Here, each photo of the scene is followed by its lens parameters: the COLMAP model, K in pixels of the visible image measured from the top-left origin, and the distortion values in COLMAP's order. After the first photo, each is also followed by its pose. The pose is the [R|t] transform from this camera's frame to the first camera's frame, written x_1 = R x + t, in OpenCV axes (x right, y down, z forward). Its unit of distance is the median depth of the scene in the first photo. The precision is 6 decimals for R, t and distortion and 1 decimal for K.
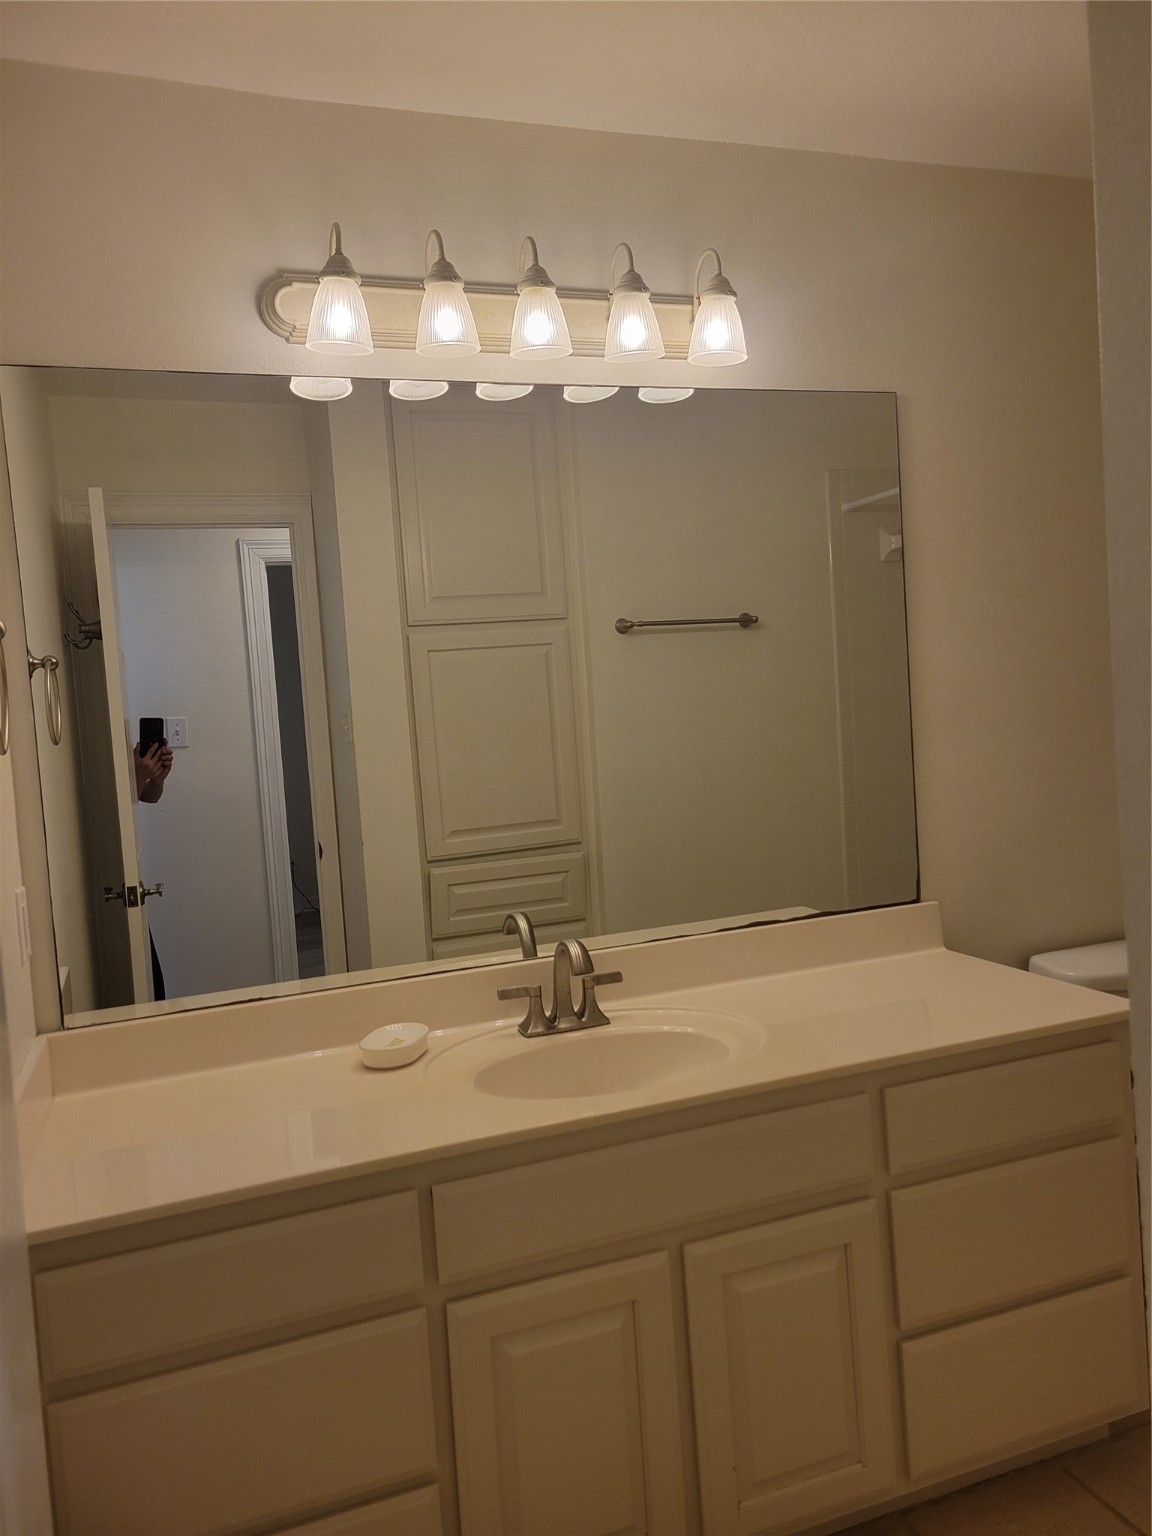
lens RADIAL K [[1164.4, 0, 569.9], [0, 1164.4, 765.9], [0, 0, 1]] dist [0.061234, -0.048221]
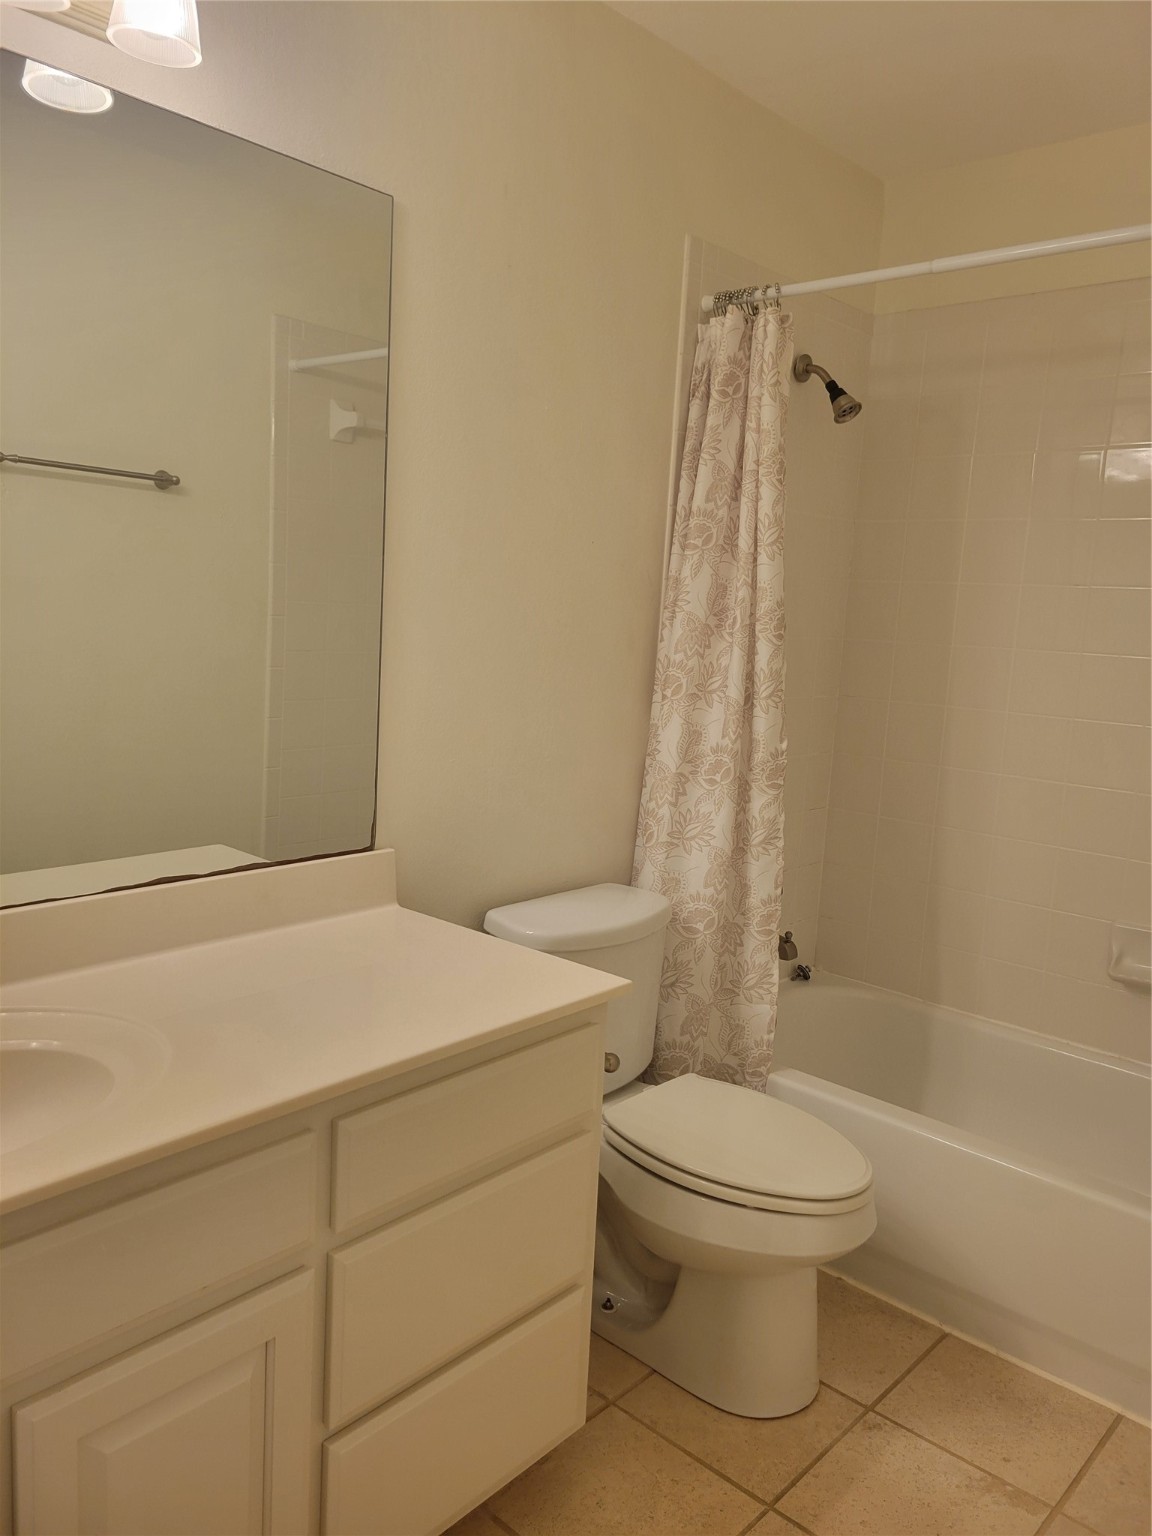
lens RADIAL K [[1164.4, 0, 563.6], [0, 1164.4, 767.8], [0, 0, 1]] dist [0.061234, -0.048221]
pose [[0.875601, 0.047275, 0.480716, 0.021926], [-0.084846, 0.994779, 0.056713, 0.002237], [-0.475525, -0.090445, 0.875040, 0.233228]]
